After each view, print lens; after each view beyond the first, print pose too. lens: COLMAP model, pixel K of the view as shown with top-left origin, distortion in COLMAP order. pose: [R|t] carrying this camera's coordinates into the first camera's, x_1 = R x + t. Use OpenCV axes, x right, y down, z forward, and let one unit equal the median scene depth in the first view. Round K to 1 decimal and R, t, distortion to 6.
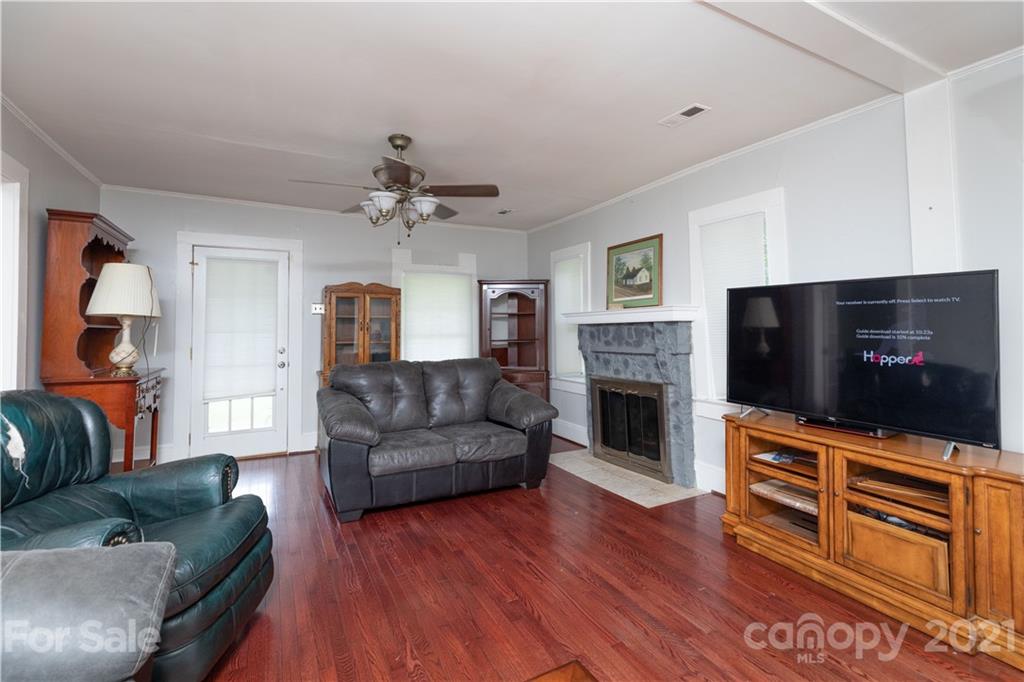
lens RADIAL K [[466.3, 0, 512.5], [0, 466.3, 325.1], [0, 0, 1]] dist [-0.000746, -0.000484]
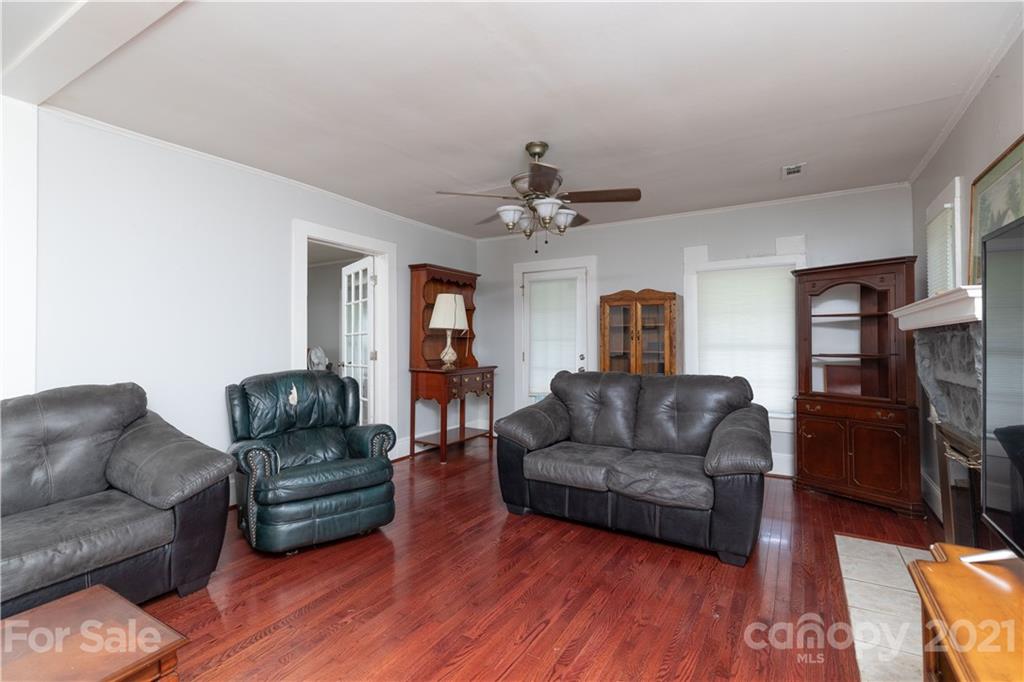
lens RADIAL K [[469.2, 0, 512.0], [0, 469.2, 341.0], [0, 0, 1]] dist [0.001093, -0.000055]
pose [[0.511852, 0.006165, -0.859051, 0.536319], [0.005129, 0.999934, 0.010233, 0.004858], [0.859058, -0.009644, 0.511787, 0.398096]]
